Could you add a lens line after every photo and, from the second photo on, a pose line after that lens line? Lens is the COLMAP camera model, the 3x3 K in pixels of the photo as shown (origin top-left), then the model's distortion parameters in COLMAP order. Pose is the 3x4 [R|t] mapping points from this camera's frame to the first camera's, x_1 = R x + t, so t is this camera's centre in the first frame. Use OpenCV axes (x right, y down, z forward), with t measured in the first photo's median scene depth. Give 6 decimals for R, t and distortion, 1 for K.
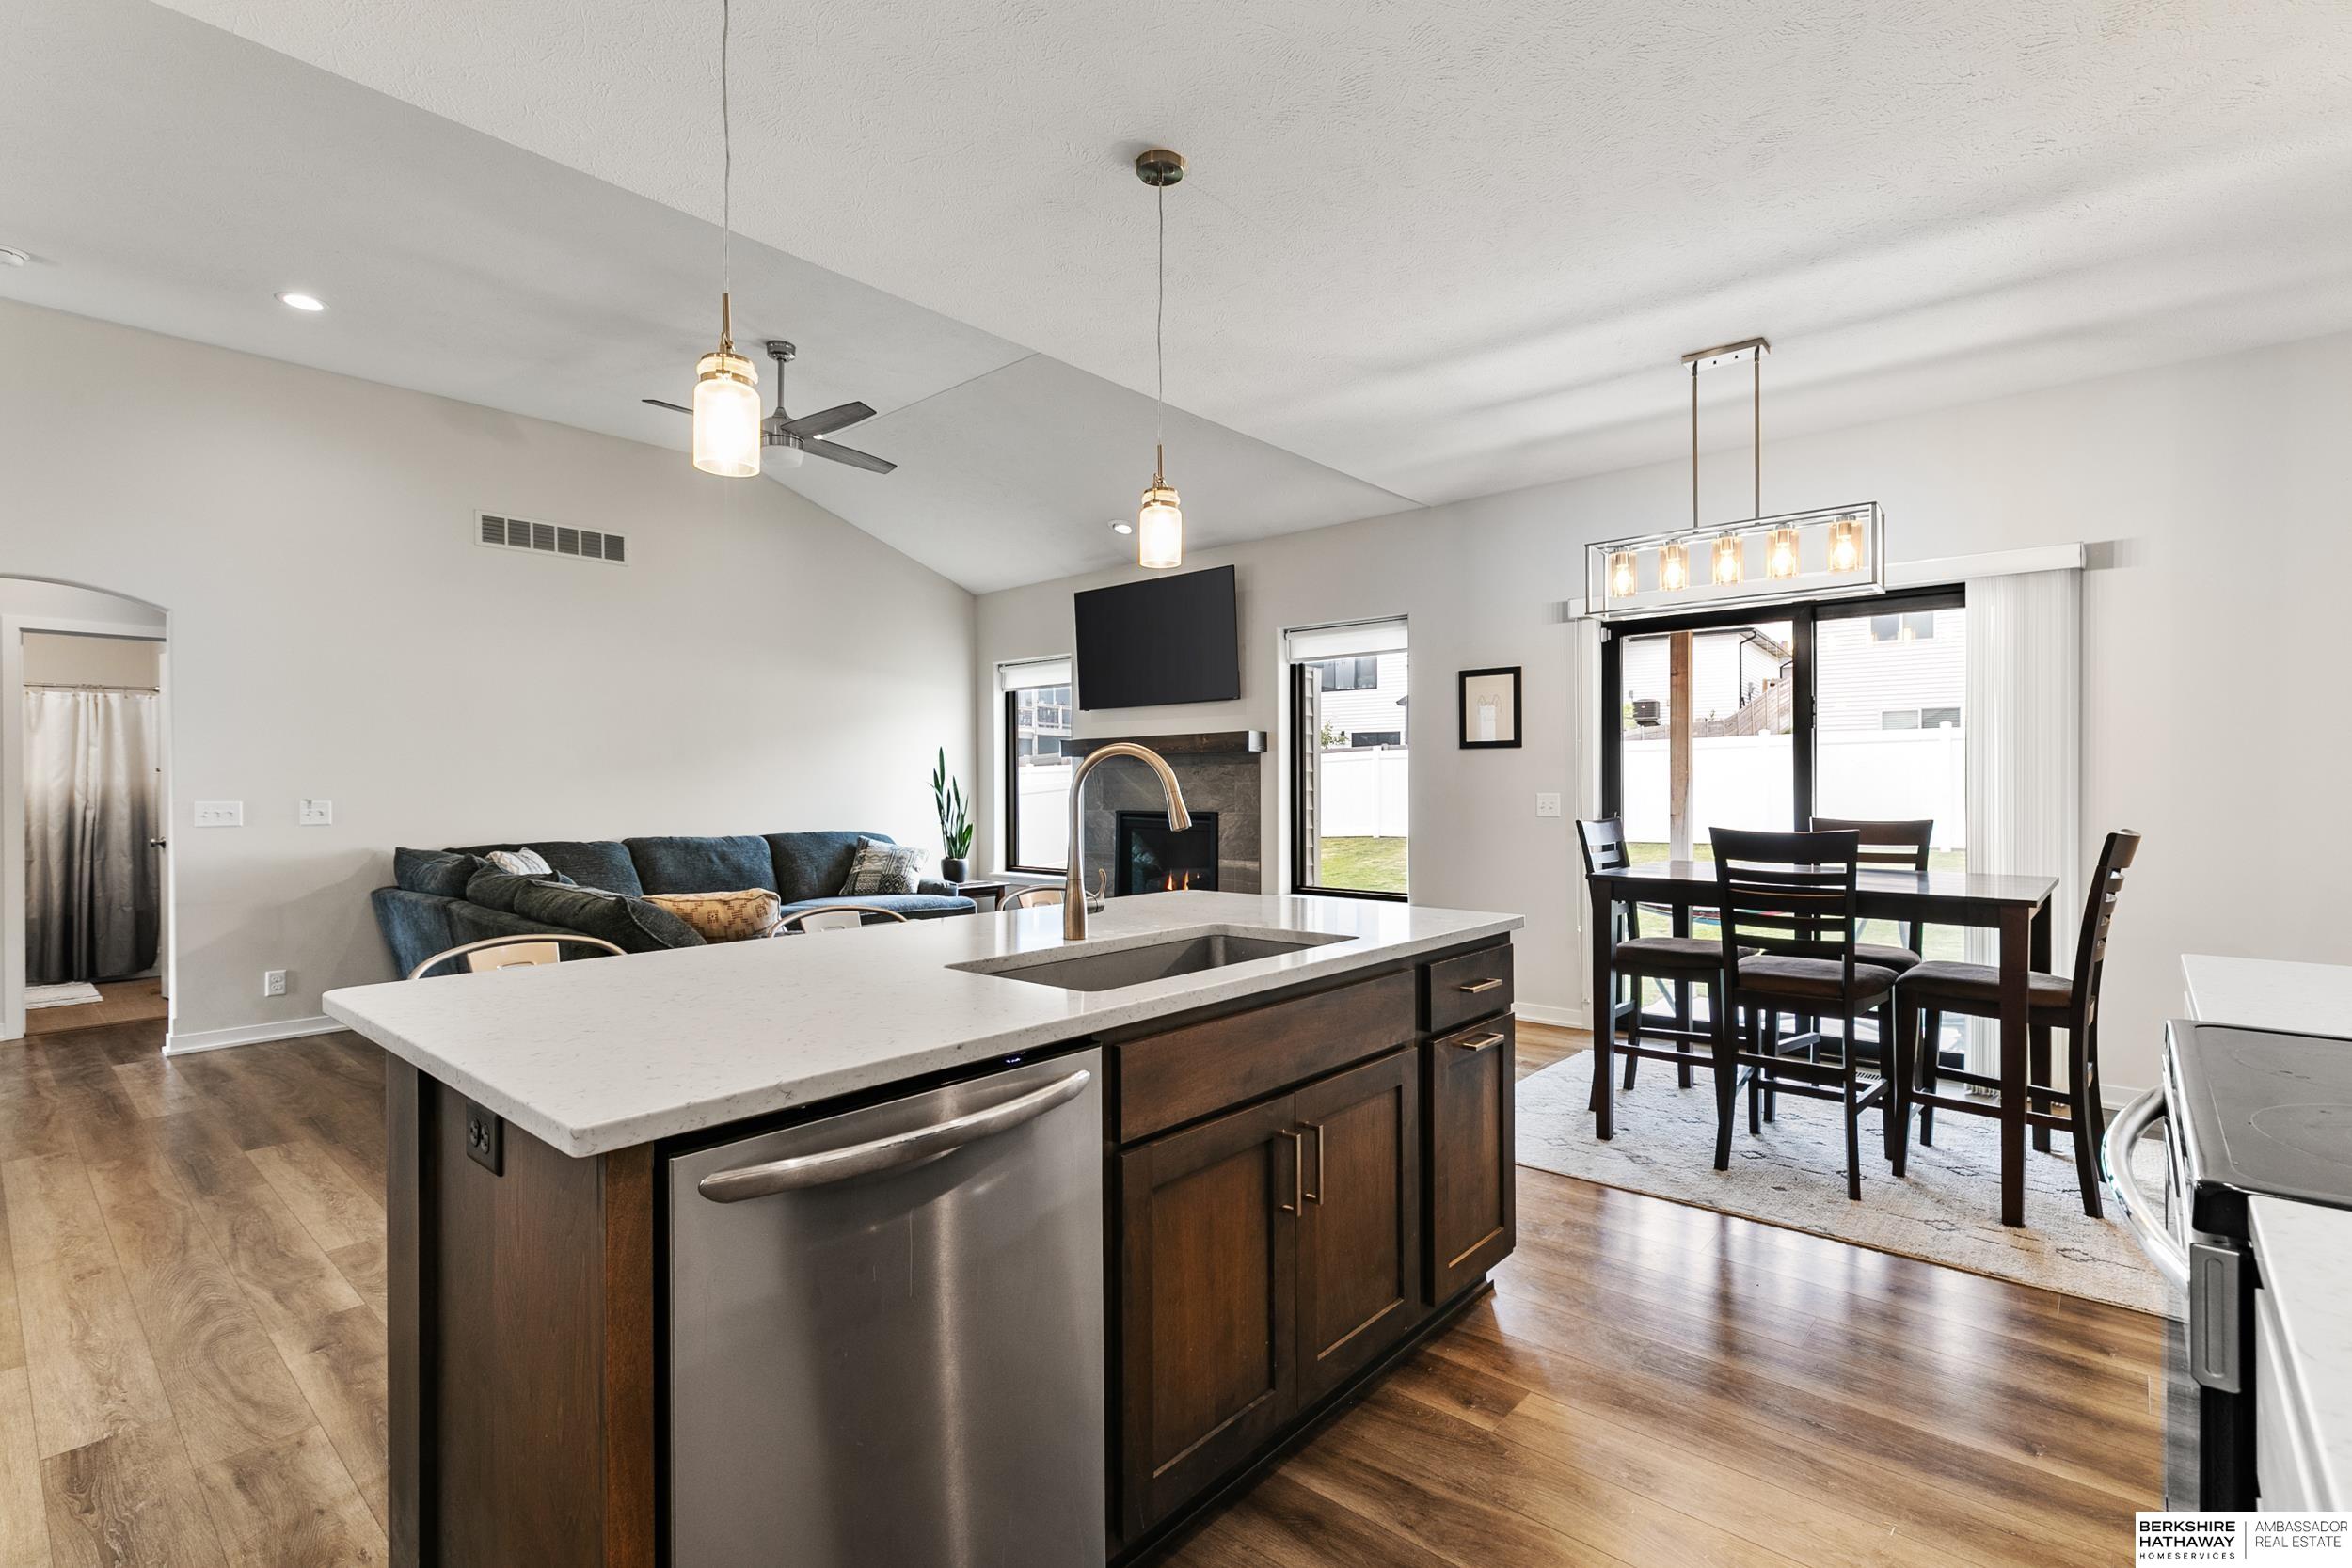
lens RADIAL K [[1071.5, 0, 1183.4], [0, 1071.5, 787.6], [0, 0, 1]] dist [0.001687, -0.000154]
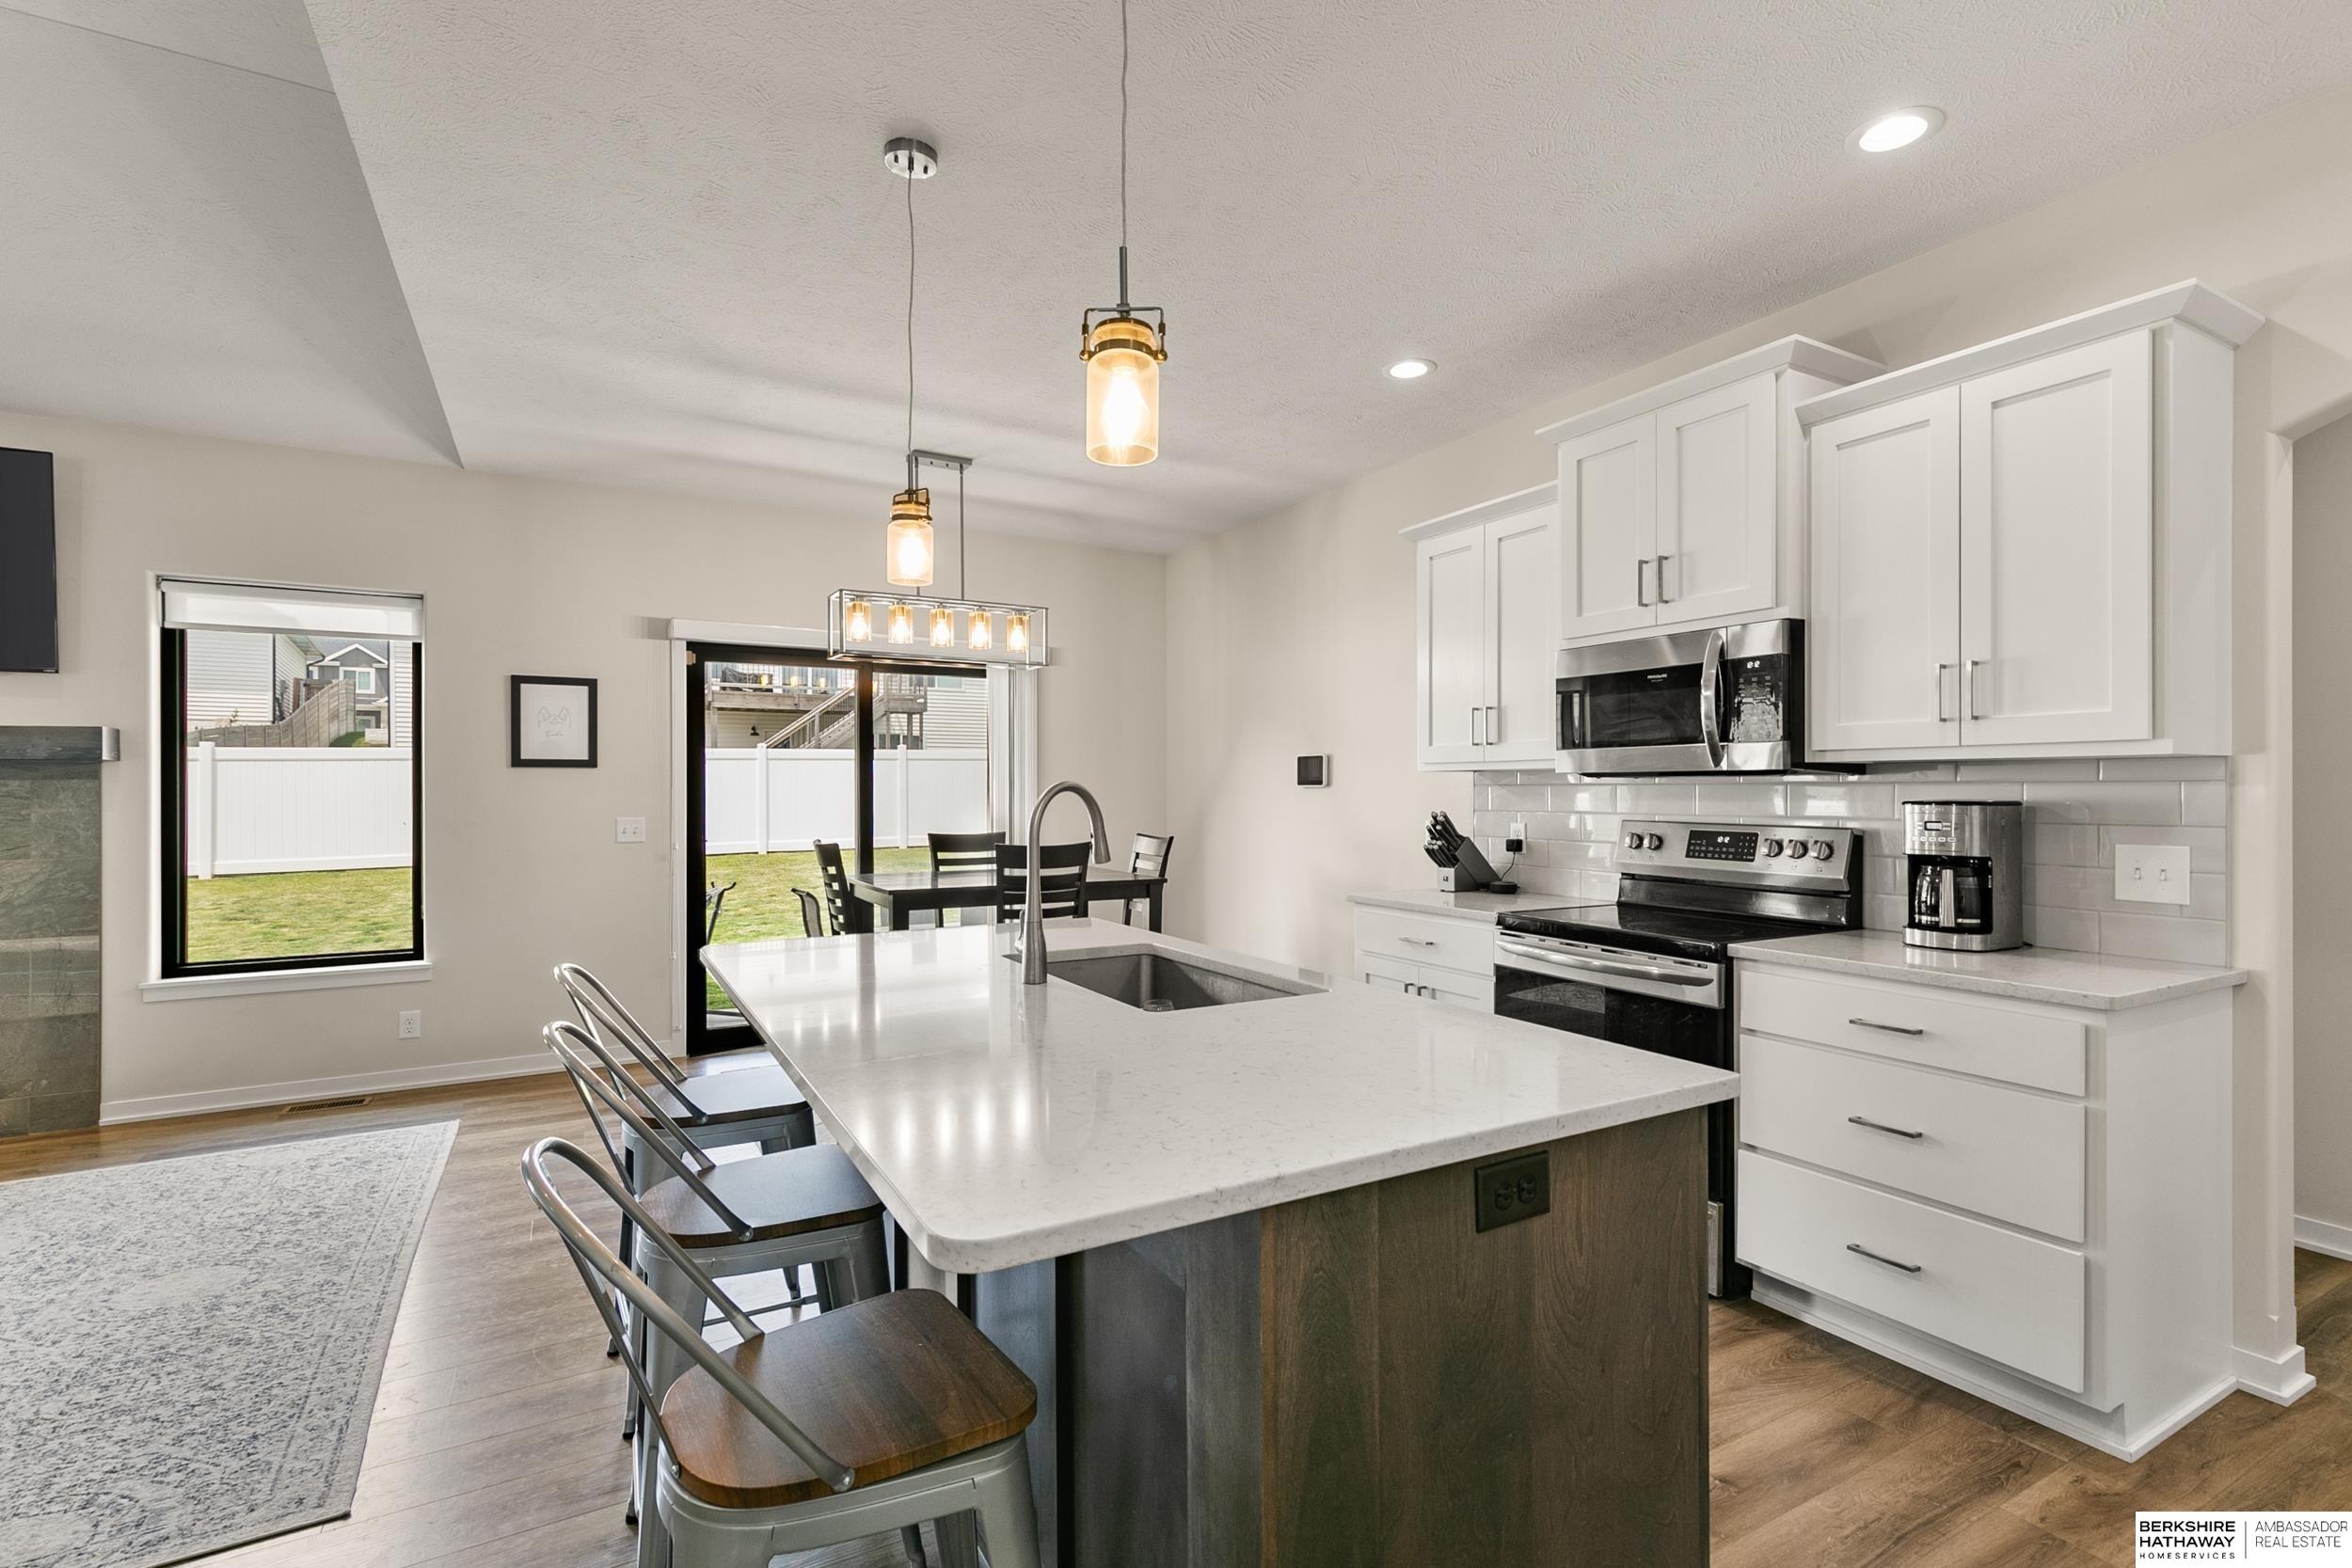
lens RADIAL K [[1079.6, 0, 1204.7], [0, 1079.6, 790.1], [0, 0, 1]] dist [0.002205, 0.000948]
pose [[0.314160, 0.003617, 0.949363, -0.409230], [0.005021, 0.999972, -0.005471, -0.011411], [-0.949357, 0.006486, 0.314133, 0.230314]]
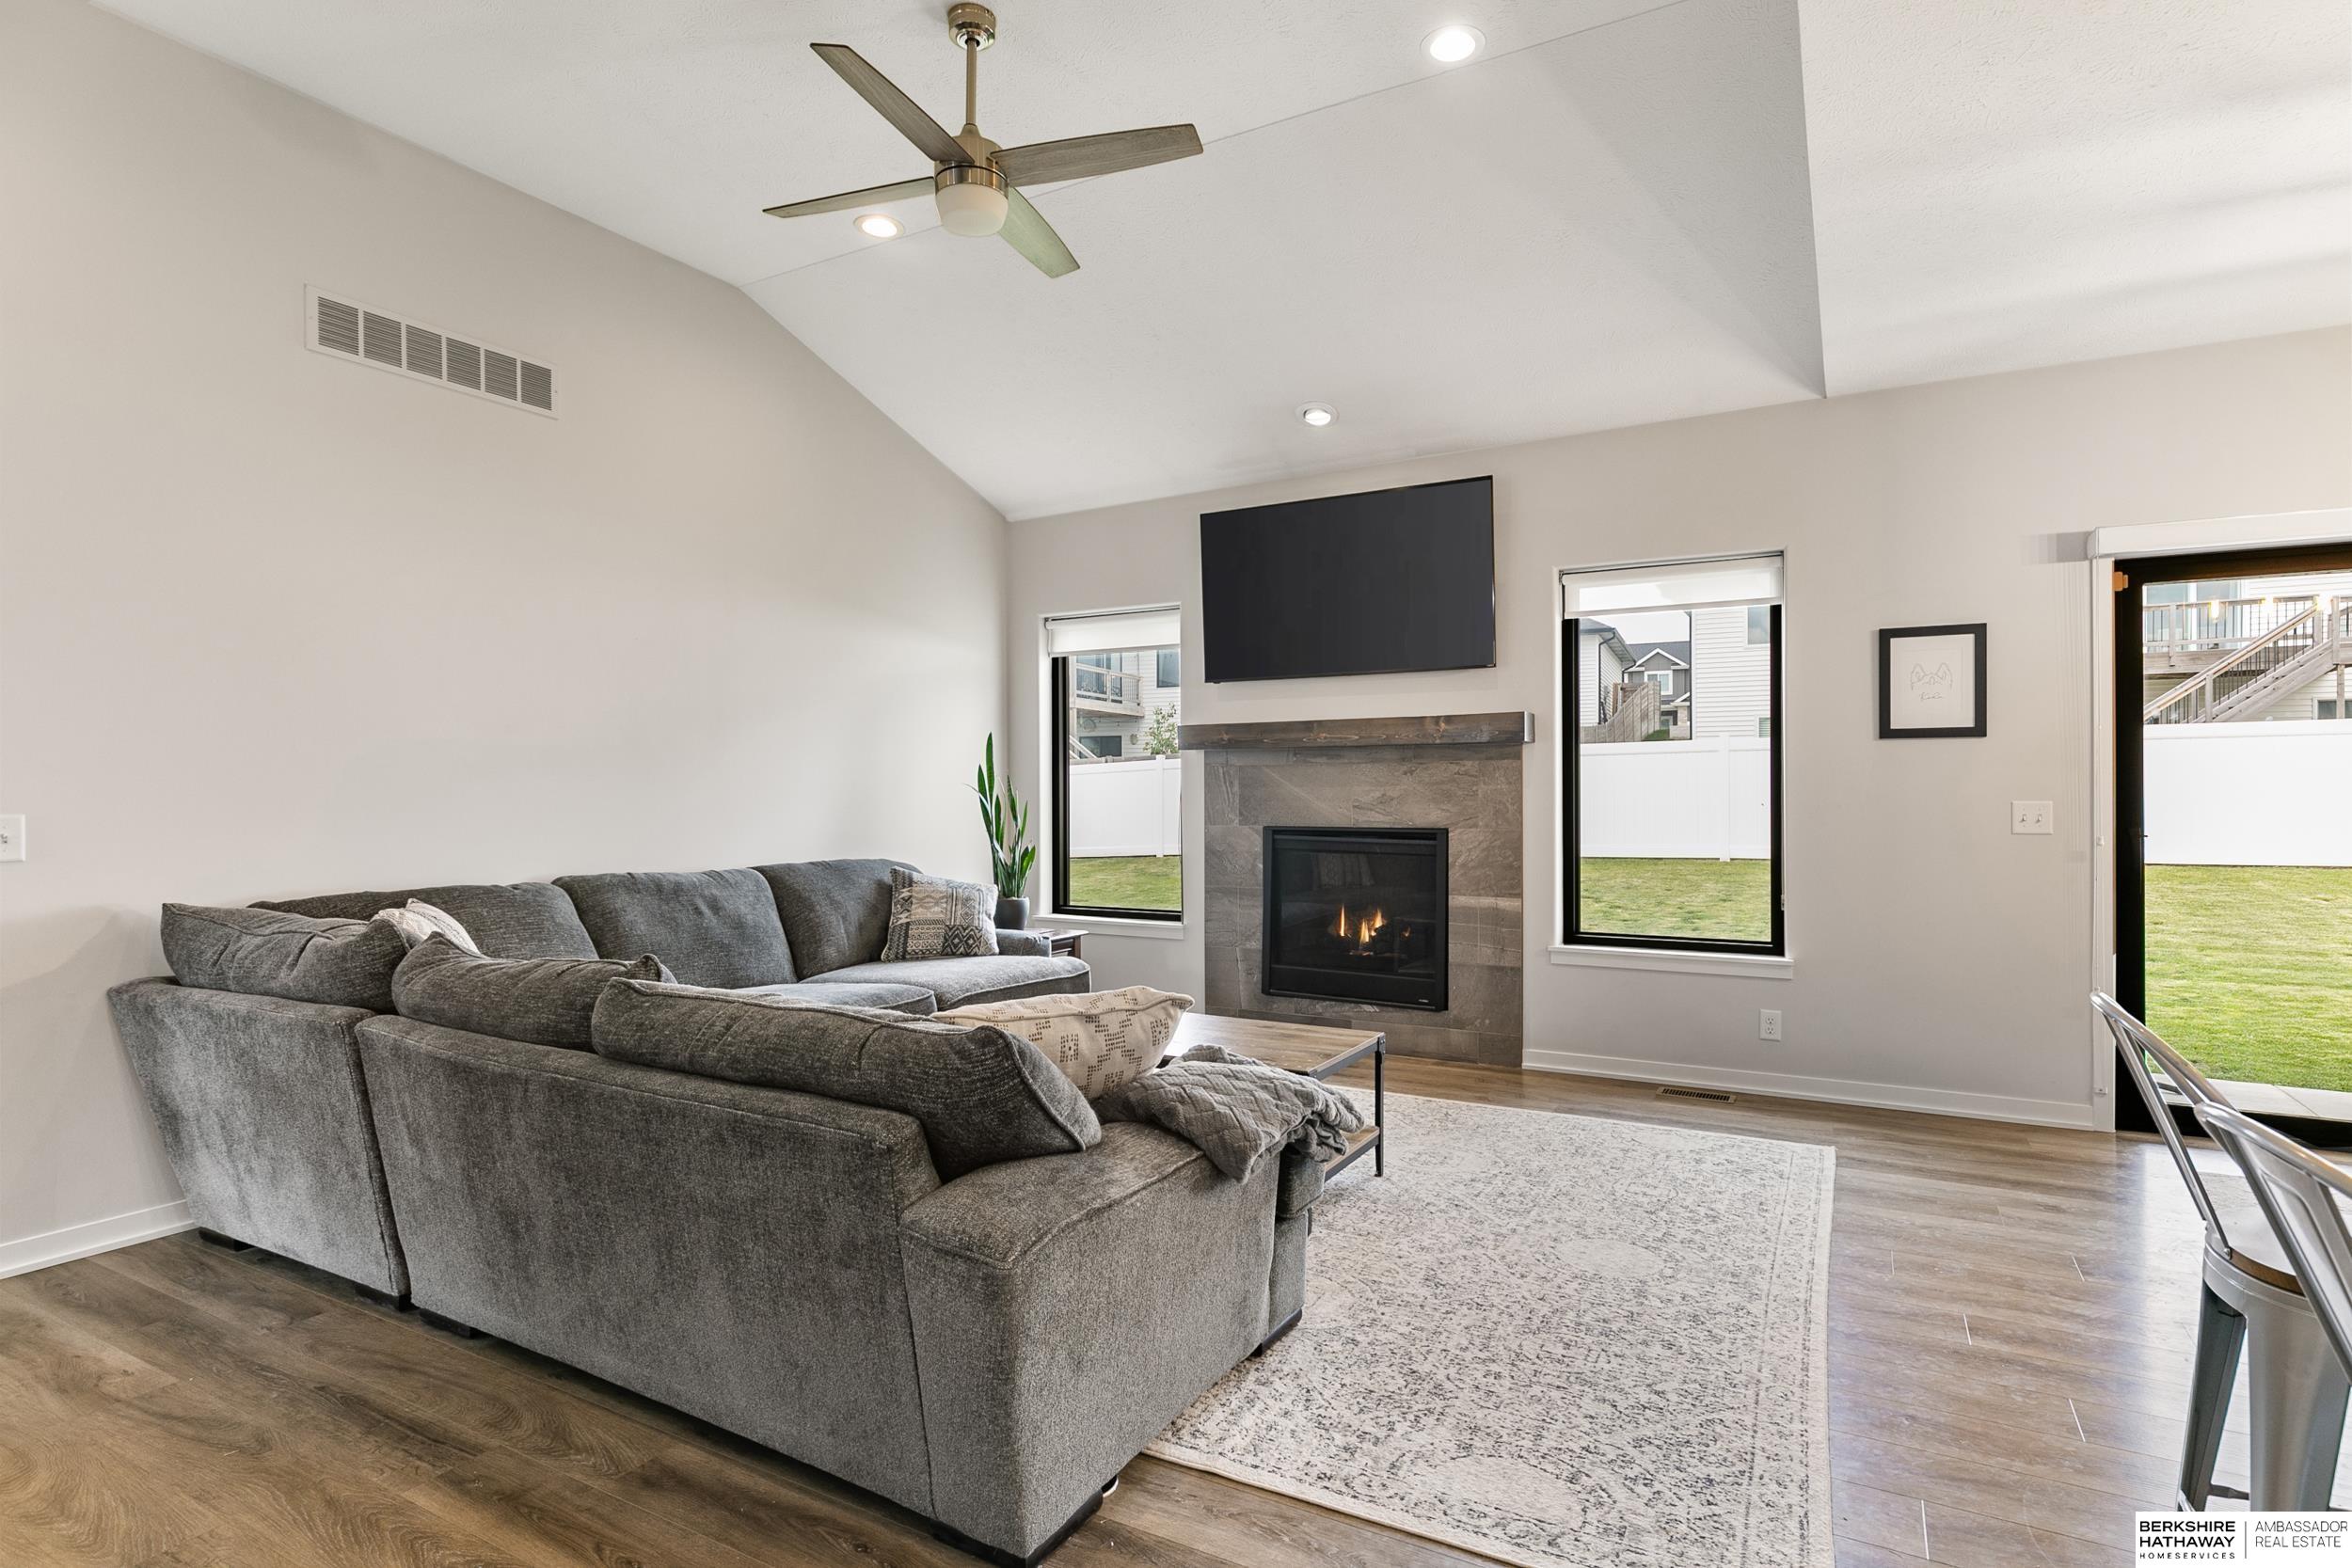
lens RADIAL K [[1188.8, 0, 1175.7], [0, 1188.8, 790.5], [0, 0, 1]] dist [-0.000190, 0.000067]
pose [[0.979219, 0.002476, 0.202790, -0.386152], [-0.001517, 0.999987, -0.004885, 0.002836], [-0.202800, 0.004476, 0.979210, 0.348980]]
